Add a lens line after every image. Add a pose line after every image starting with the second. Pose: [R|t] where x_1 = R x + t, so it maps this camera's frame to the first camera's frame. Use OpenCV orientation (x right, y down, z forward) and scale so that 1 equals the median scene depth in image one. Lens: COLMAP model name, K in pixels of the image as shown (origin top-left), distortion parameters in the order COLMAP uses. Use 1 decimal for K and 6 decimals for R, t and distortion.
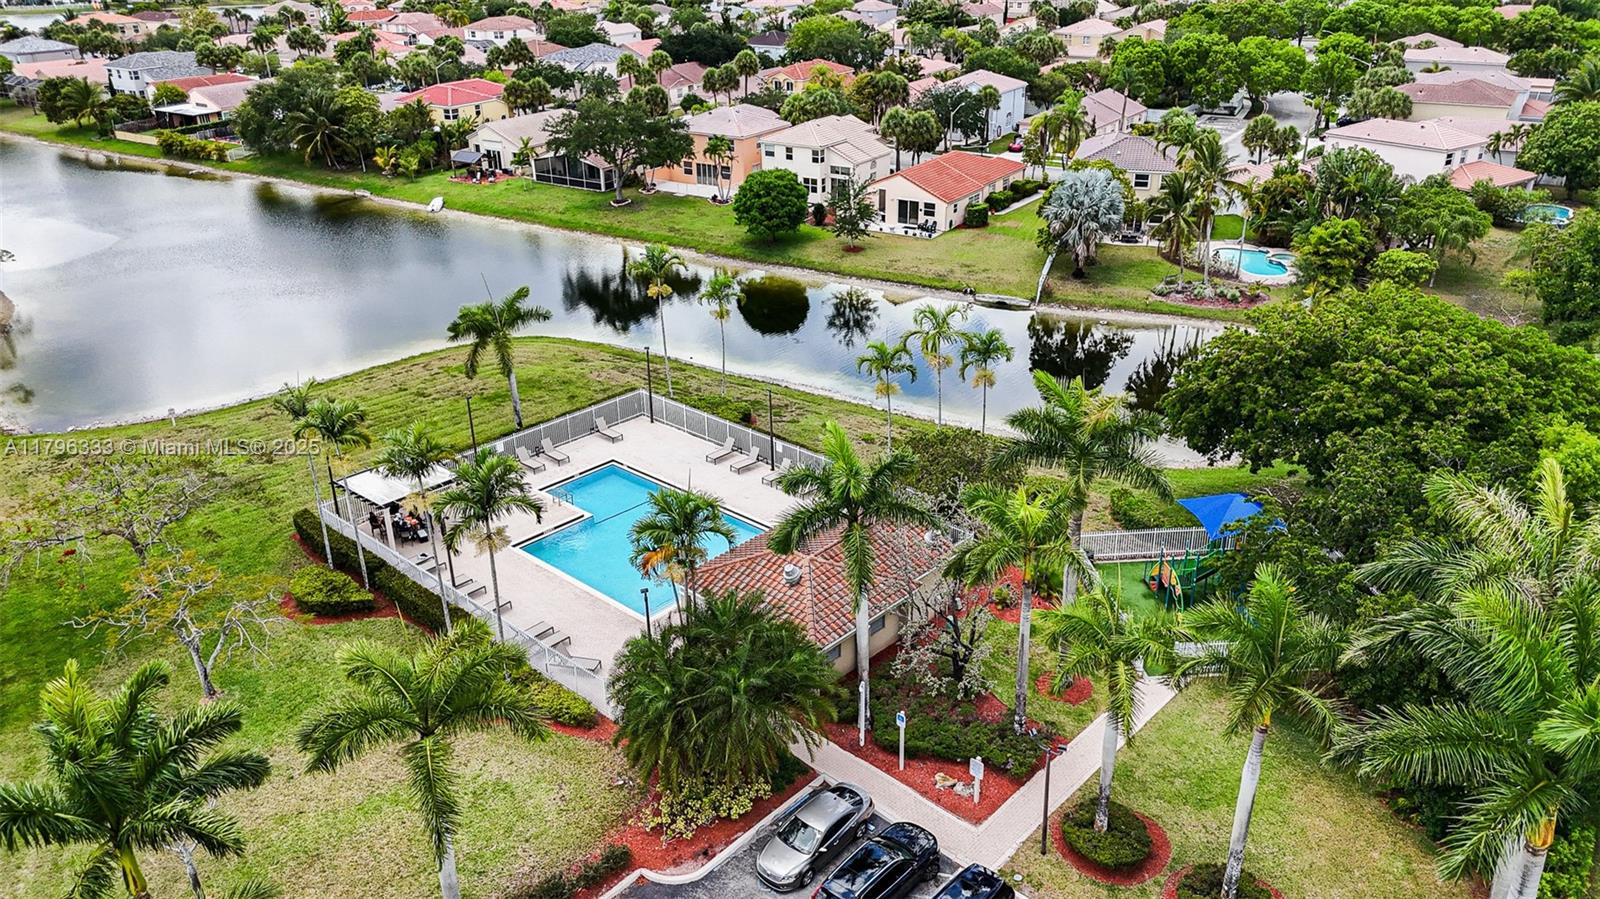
lens RADIAL K [[1155.9, 0, 800.0], [0, 1155.9, 449.5], [0, 0, 1]] dist [0.064151, -0.053340]
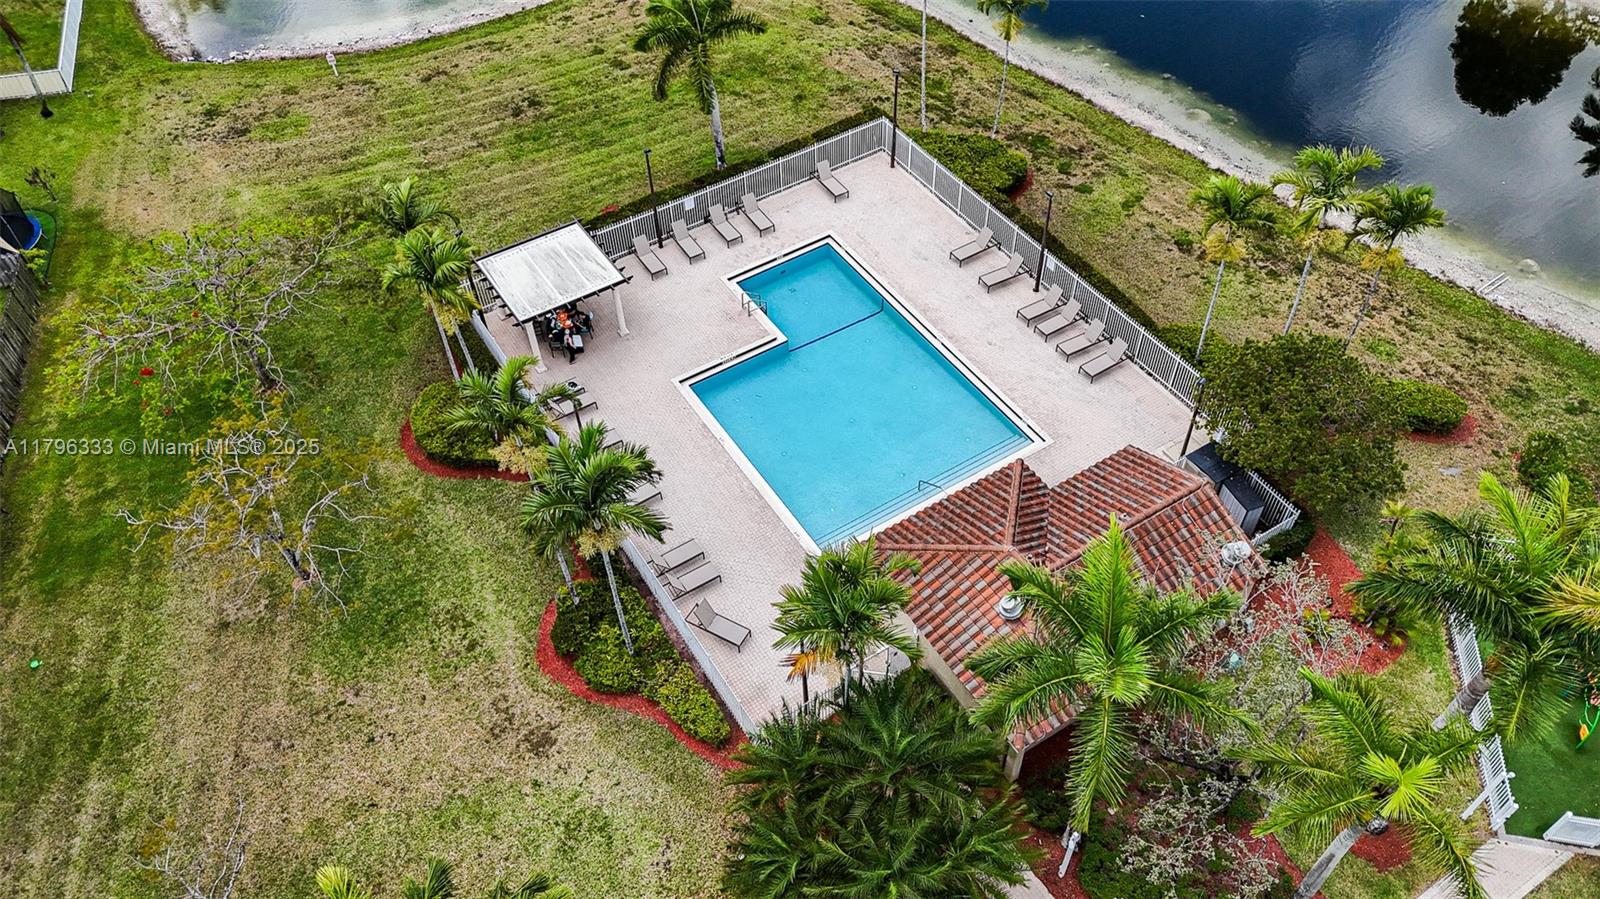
lens RADIAL K [[1155.9, 0, 800.0], [0, 1155.9, 449.5], [0, 0, 1]] dist [0.064151, -0.053340]
pose [[0.964987, 0.191112, -0.179659, -0.016852], [-0.098270, 0.898464, 0.427908, -0.190982], [0.243195, -0.395270, 0.885786, 0.266387]]
